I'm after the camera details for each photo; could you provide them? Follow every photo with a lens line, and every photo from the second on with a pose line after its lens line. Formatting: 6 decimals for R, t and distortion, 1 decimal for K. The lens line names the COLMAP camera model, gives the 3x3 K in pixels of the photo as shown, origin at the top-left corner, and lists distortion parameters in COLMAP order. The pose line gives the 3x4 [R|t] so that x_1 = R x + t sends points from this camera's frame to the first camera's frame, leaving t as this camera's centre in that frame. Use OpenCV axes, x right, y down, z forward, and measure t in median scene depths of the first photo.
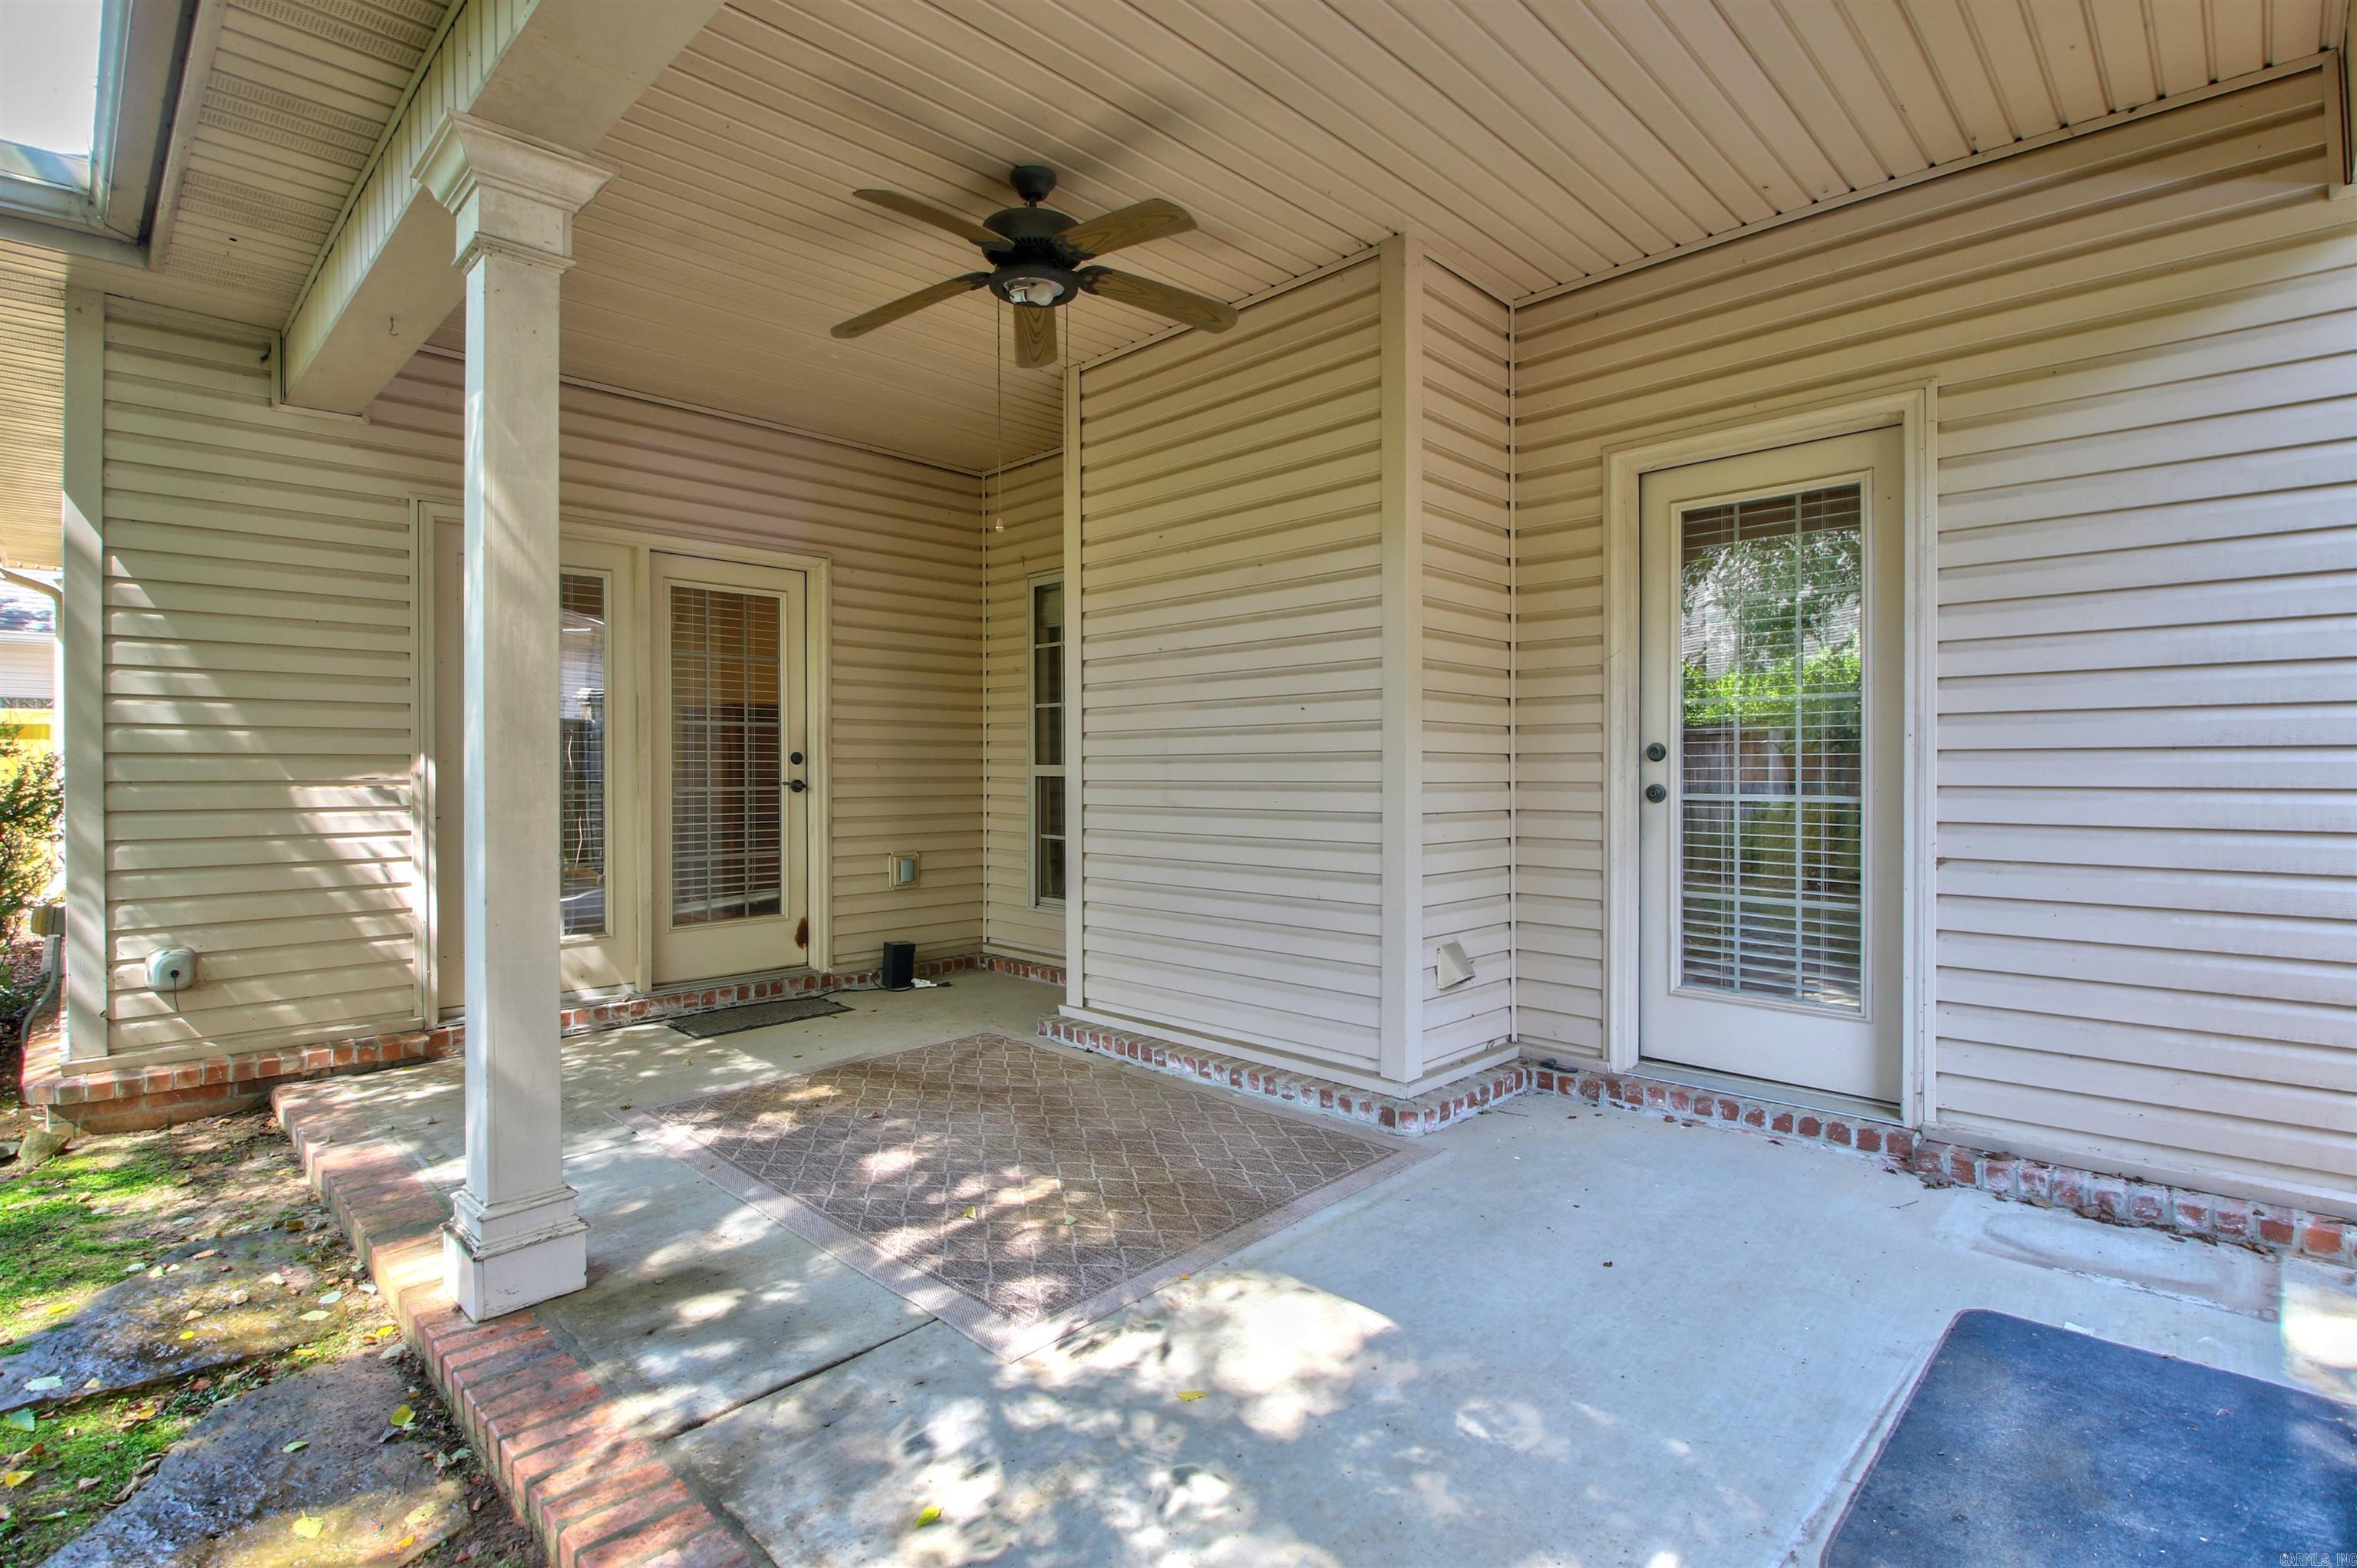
lens RADIAL K [[1090.5, 0, 1198.0], [0, 1090.5, 777.0], [0, 0, 1]] dist [0.004477, -0.018284]
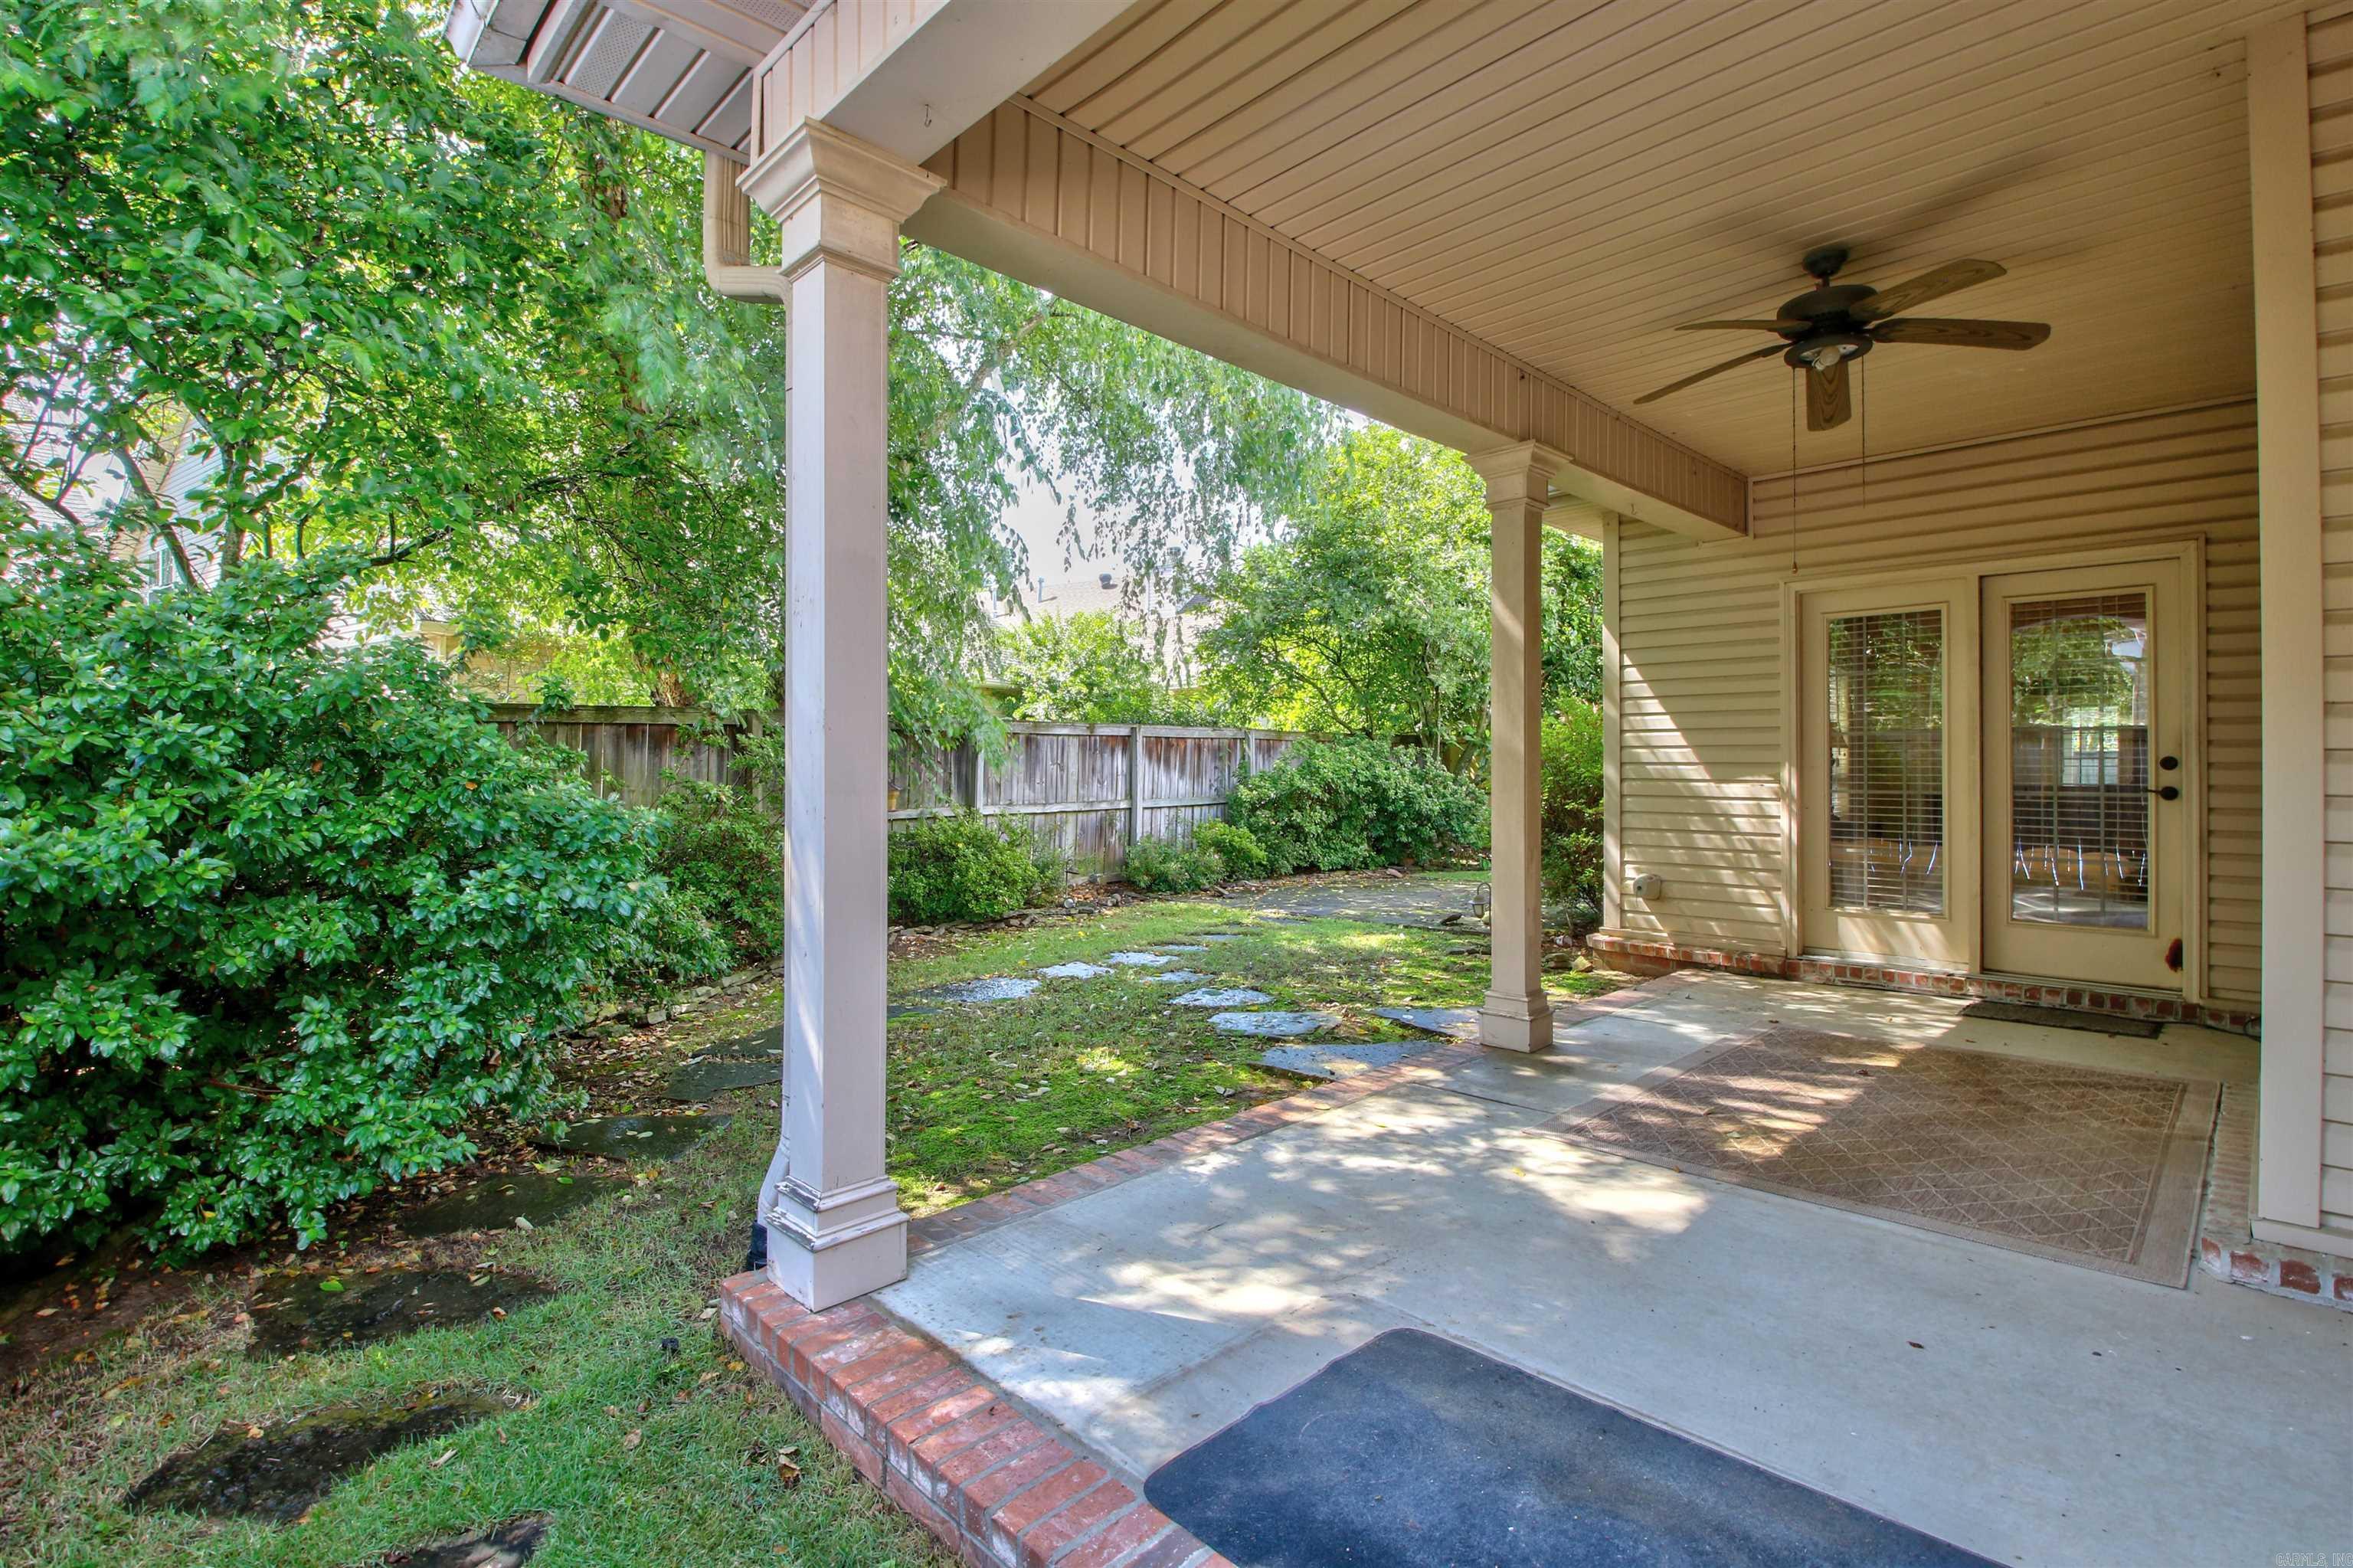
lens RADIAL K [[1088.8, 0, 1194.2], [0, 1088.8, 772.8], [0, 0, 1]] dist [0.004477, -0.018284]
pose [[-0.007391, 0.004247, -0.999964, 0.590015], [-0.011444, 0.999925, 0.004331, -0.003919], [0.999907, 0.011476, -0.007342, 0.200242]]
